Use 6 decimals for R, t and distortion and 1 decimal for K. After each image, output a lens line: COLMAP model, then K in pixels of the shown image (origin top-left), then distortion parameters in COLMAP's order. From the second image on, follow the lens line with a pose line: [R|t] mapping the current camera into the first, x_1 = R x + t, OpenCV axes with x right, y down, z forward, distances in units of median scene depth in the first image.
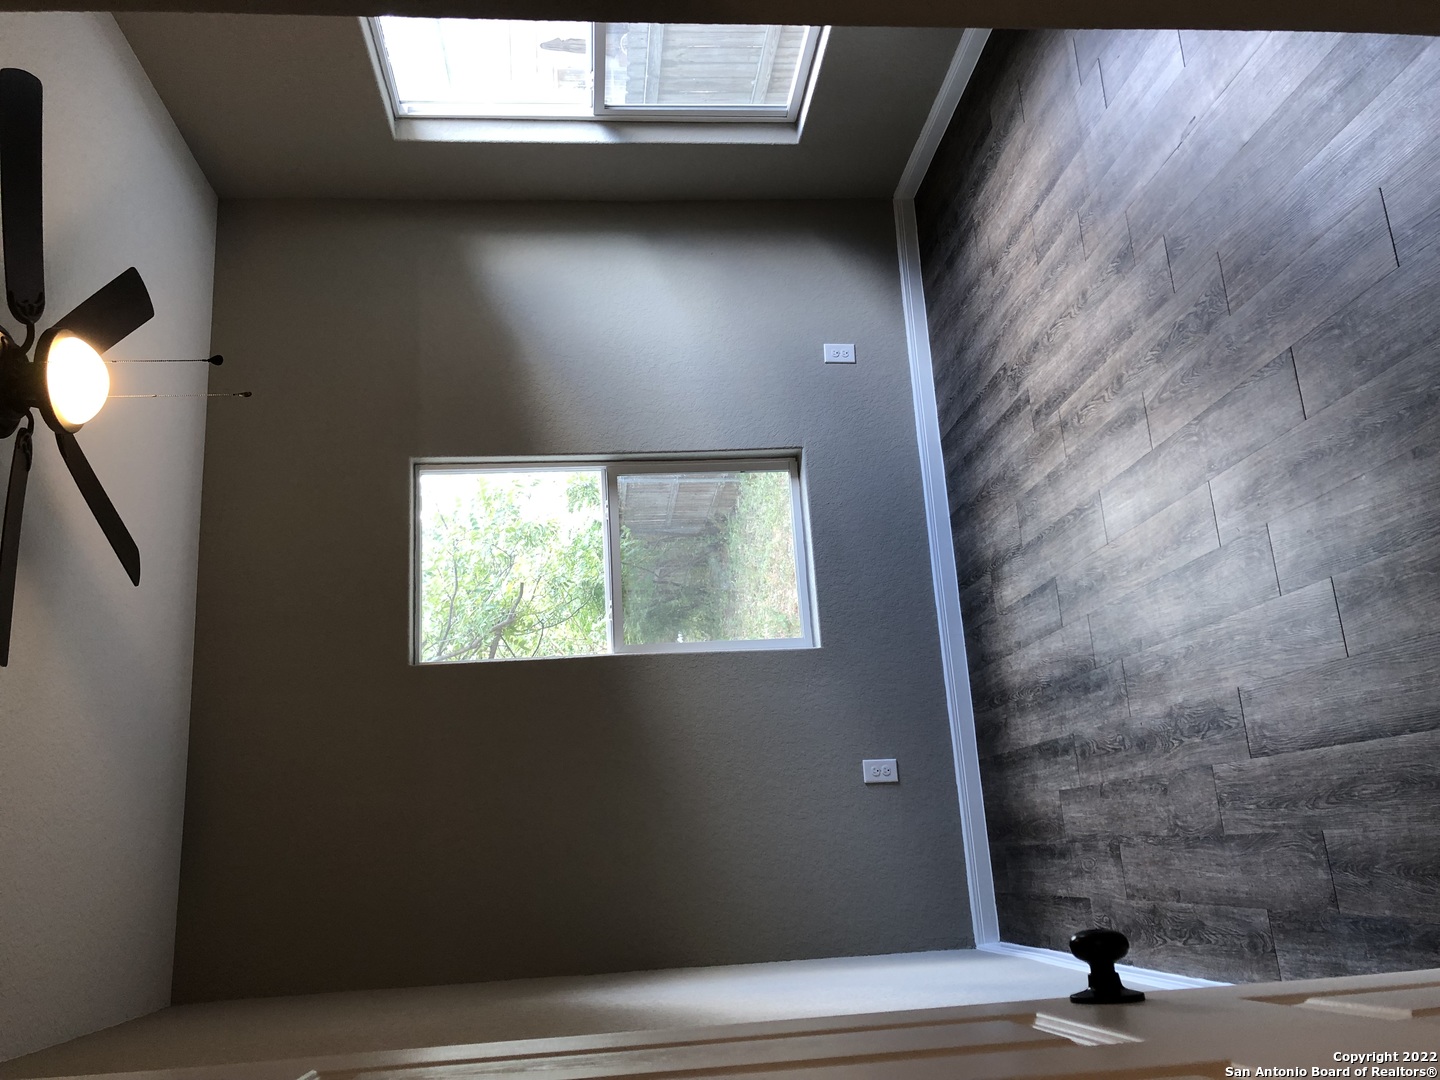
lens RADIAL K [[1166.3, 0, 719.4], [0, 1166.3, 550.1], [0, 0, 1]] dist [0.022544, -0.003794]
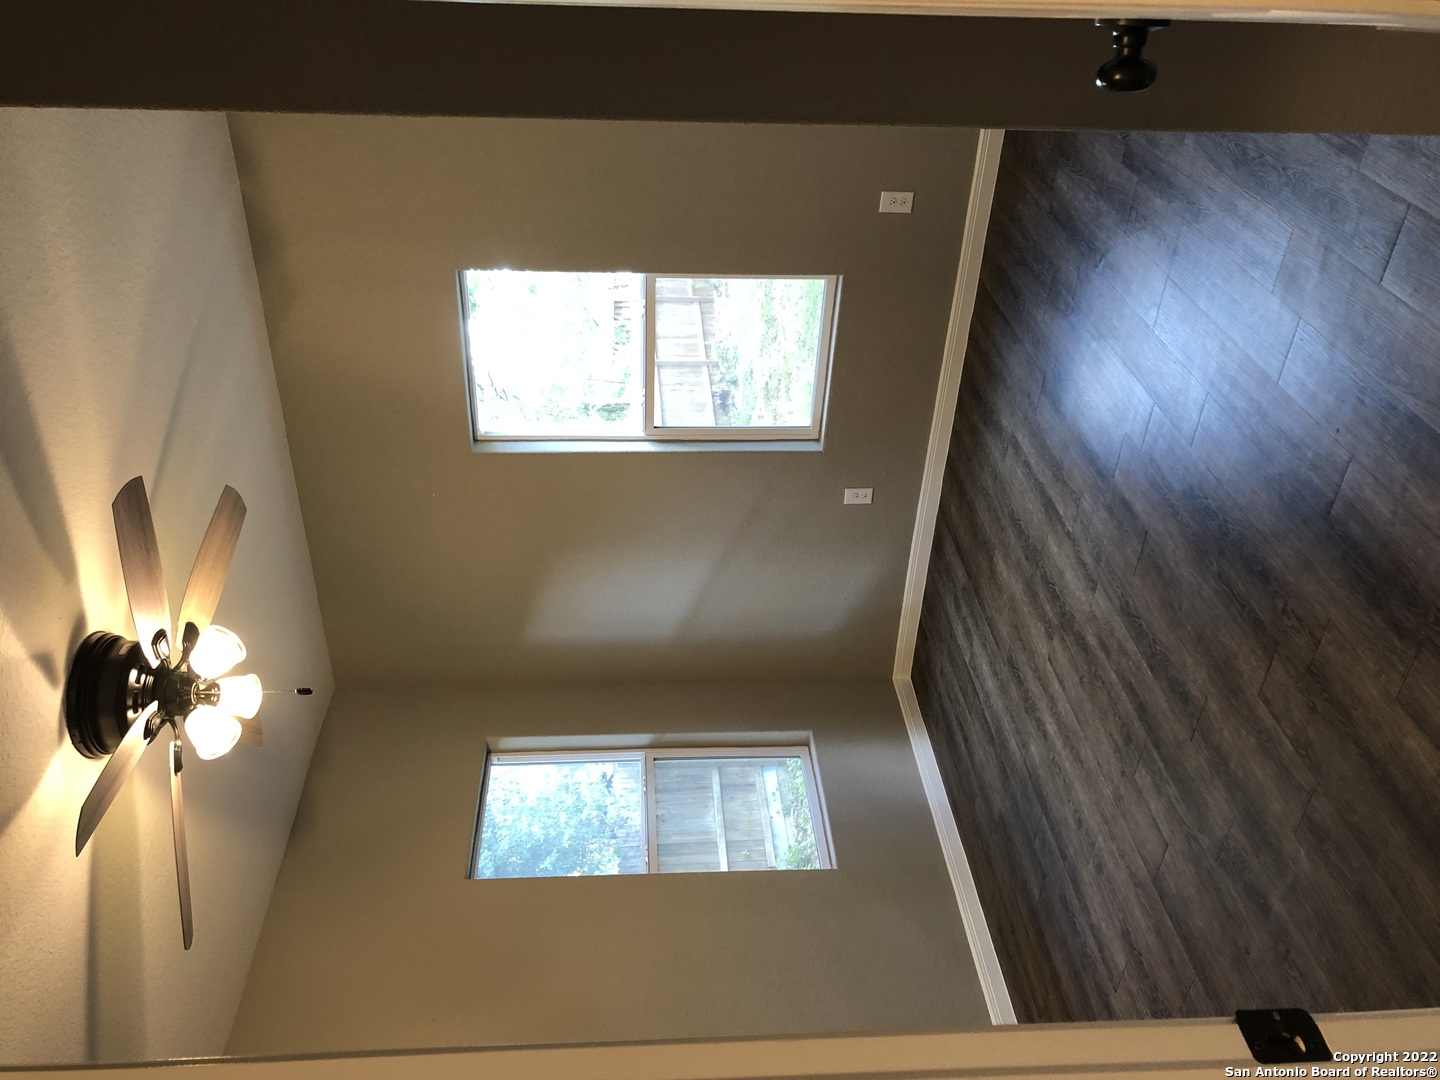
lens RADIAL K [[1166.3, 0, 719.4], [0, 1166.3, 550.1], [0, 0, 1]] dist [0.022544, -0.003794]
pose [[0.996101, 0.083982, 0.027006, -0.046155], [-0.074345, 0.634364, 0.769451, -0.875810], [0.047489, -0.768459, 0.638134, 0.195499]]
